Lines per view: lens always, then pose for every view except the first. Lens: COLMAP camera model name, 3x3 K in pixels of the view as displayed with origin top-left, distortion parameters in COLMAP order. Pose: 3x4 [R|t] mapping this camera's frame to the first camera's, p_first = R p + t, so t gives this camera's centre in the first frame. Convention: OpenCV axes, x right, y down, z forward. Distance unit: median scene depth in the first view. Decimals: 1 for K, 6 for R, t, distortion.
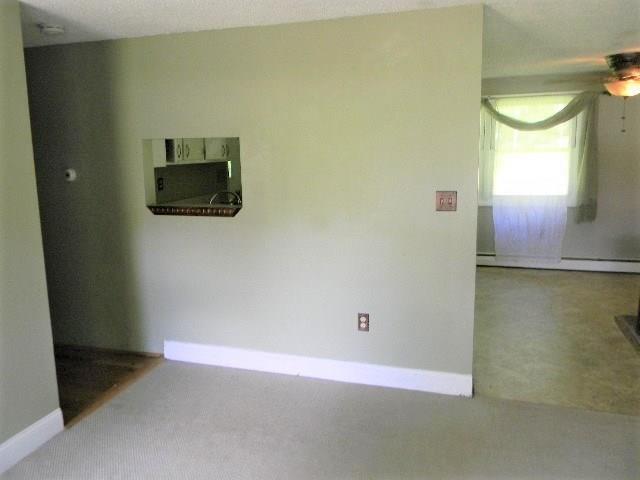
lens RADIAL K [[524.6, 0, 320.0], [0, 524.6, 240.0], [0, 0, 1]] dist [0.014304, 0.001706]
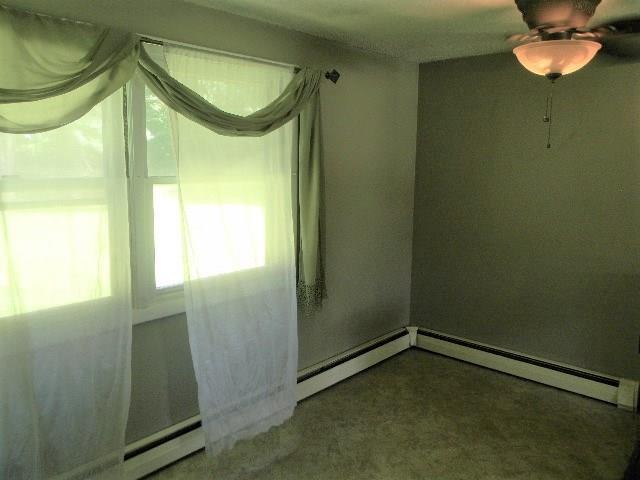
lens RADIAL K [[524.6, 0, 320.0], [0, 524.6, 240.0], [0, 0, 1]] dist [0.014304, 0.001706]
pose [[0.414112, -0.103887, 0.904278, 0.028136], [0.144828, 0.988330, 0.047220, -0.133685], [-0.898630, 0.111410, 0.424324, 0.764618]]
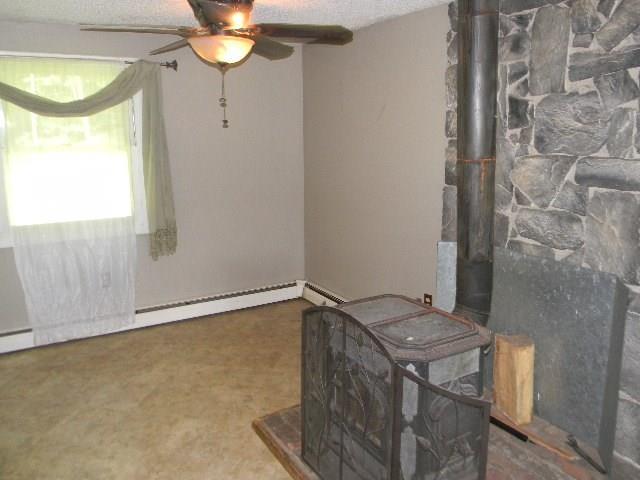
lens RADIAL K [[524.6, 0, 320.0], [0, 524.6, 240.0], [0, 0, 1]] dist [0.014304, 0.001706]
pose [[0.668377, -0.124414, 0.733344, 0.143647], [0.117389, 0.991200, 0.061171, -0.073640], [-0.734501, 0.045201, 0.677100, 0.395772]]
